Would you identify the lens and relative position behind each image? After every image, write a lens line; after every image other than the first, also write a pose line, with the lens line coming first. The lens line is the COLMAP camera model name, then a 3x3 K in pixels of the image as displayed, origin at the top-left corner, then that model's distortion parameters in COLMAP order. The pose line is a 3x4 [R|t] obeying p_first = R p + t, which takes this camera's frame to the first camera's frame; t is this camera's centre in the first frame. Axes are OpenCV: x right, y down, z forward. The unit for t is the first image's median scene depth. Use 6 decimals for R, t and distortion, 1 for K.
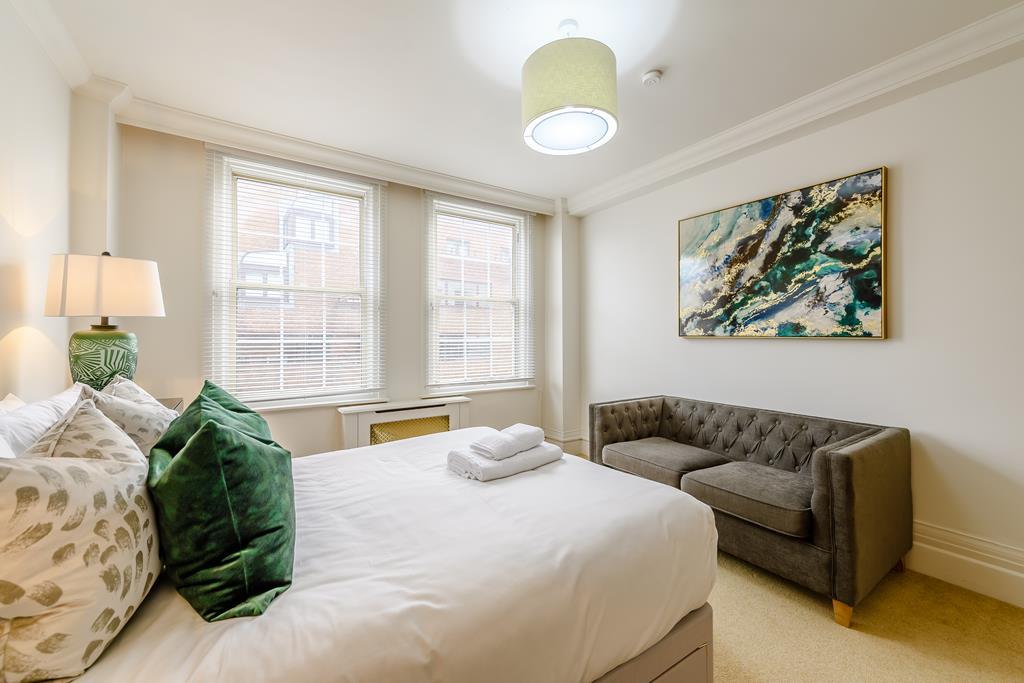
lens RADIAL K [[401.3, 0, 512.1], [0, 401.3, 332.5], [0, 0, 1]] dist [0.015606, -0.002458]
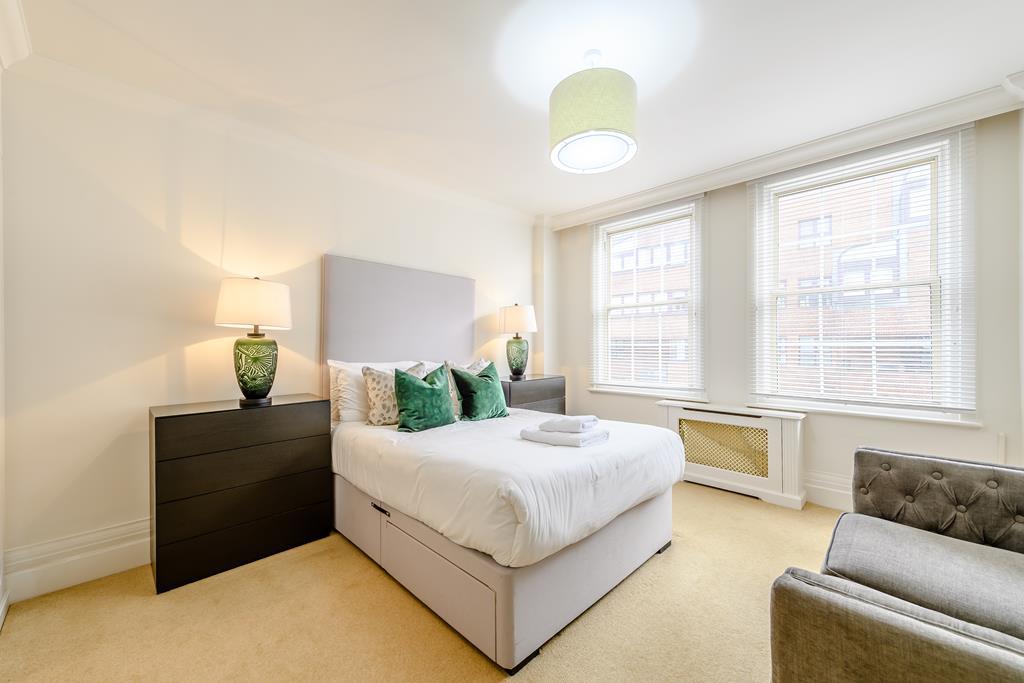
lens RADIAL K [[401.3, 0, 515.4], [0, 401.3, 340.0], [0, 0, 1]] dist [0.015606, -0.002458]
pose [[0.210587, -0.006711, -0.977552, 0.610878], [0.018561, 0.999824, -0.002866, 0.002427], [0.977399, -0.017541, 0.210674, 0.290623]]
